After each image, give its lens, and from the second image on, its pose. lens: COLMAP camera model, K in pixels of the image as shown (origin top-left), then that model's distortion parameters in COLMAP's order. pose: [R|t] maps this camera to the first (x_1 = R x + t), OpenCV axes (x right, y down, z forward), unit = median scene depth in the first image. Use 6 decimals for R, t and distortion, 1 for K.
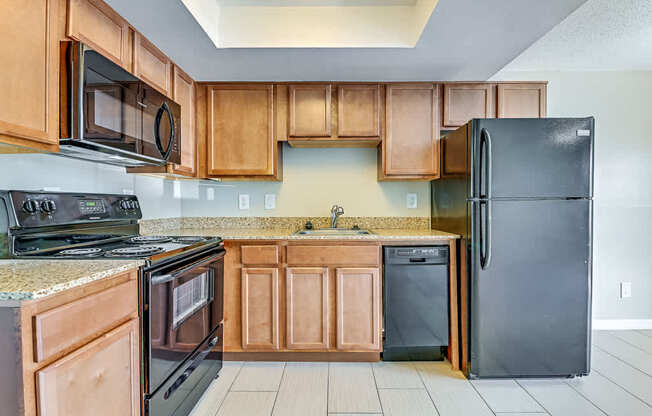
lens RADIAL K [[286.2, 0, 323.9], [0, 286.2, 205.7], [0, 0, 1]] dist [-0.007229, -0.001375]
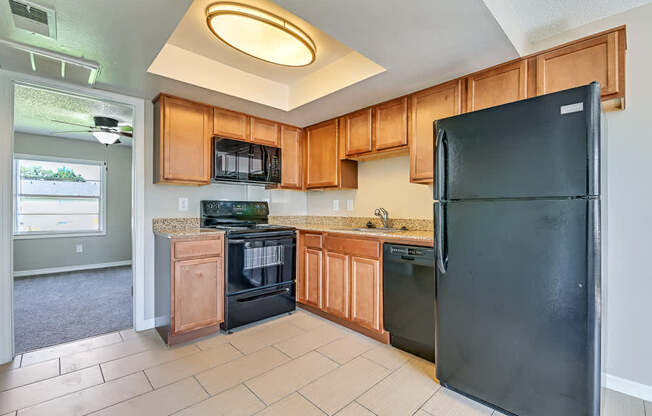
lens RADIAL K [[286.2, 0, 327.4], [0, 286.2, 210.2], [0, 0, 1]] dist [-0.007229, -0.001375]
pose [[0.686814, 0.009036, -0.726777, 0.821760], [-0.010430, 0.999942, 0.002575, 0.007851], [0.726758, 0.005811, 0.686869, 0.034865]]
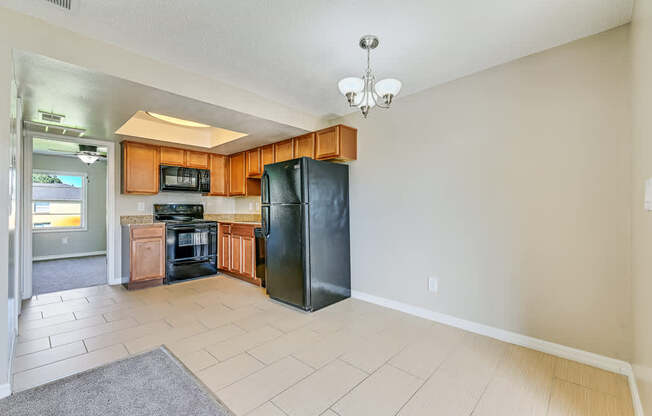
lens RADIAL K [[286.2, 0, 342.5], [0, 286.2, 207.8], [0, 0, 1]] dist [-0.007229, -0.001375]
pose [[0.742488, -0.001037, -0.669859, 1.896191], [-0.004498, 0.999969, -0.006534, 0.006671], [0.669845, 0.007865, 0.742460, -0.102997]]
